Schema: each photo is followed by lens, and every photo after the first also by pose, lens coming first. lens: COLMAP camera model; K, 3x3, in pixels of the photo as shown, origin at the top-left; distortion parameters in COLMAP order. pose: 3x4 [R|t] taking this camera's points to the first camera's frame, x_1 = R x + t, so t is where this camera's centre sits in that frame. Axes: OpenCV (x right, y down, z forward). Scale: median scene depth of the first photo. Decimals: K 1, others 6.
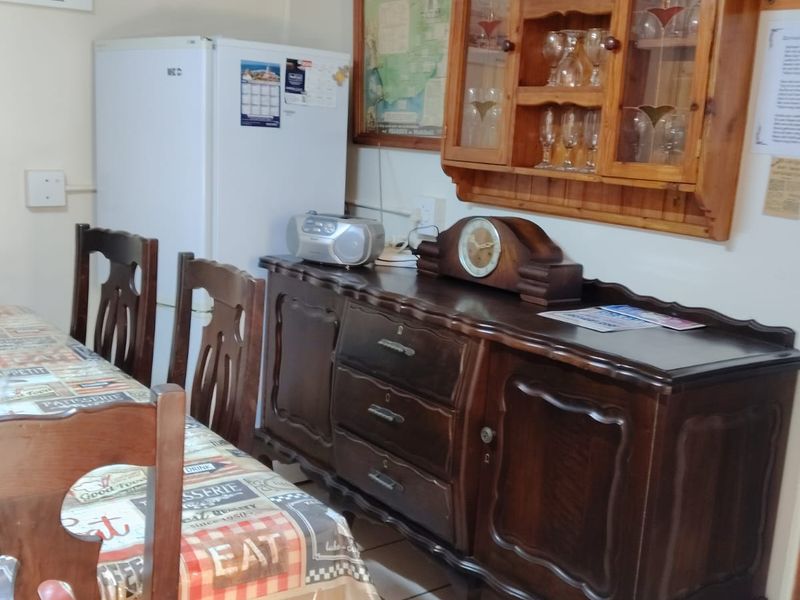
lens RADIAL K [[900.9, 0, 397.4], [0, 900.9, 301.6], [0, 0, 1]] dist [0.051200, 0.000000]
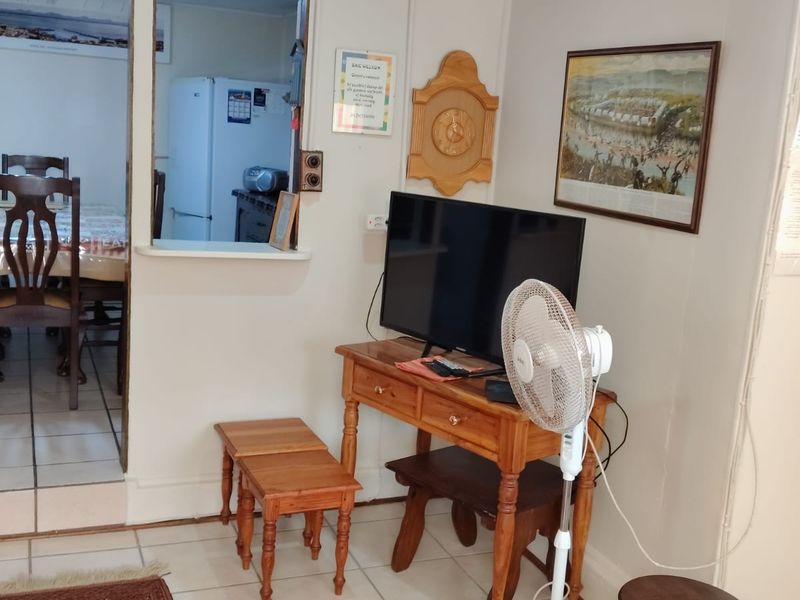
lens RADIAL K [[900.9, 0, 402.3], [0, 900.9, 297.9], [0, 0, 1]] dist [0.051200, 0.000000]
pose [[0.971134, 0.056525, -0.231741, 0.661988], [-0.061241, 0.998036, -0.013201, 0.185611], [0.230539, 0.027012, 0.972688, -0.798697]]
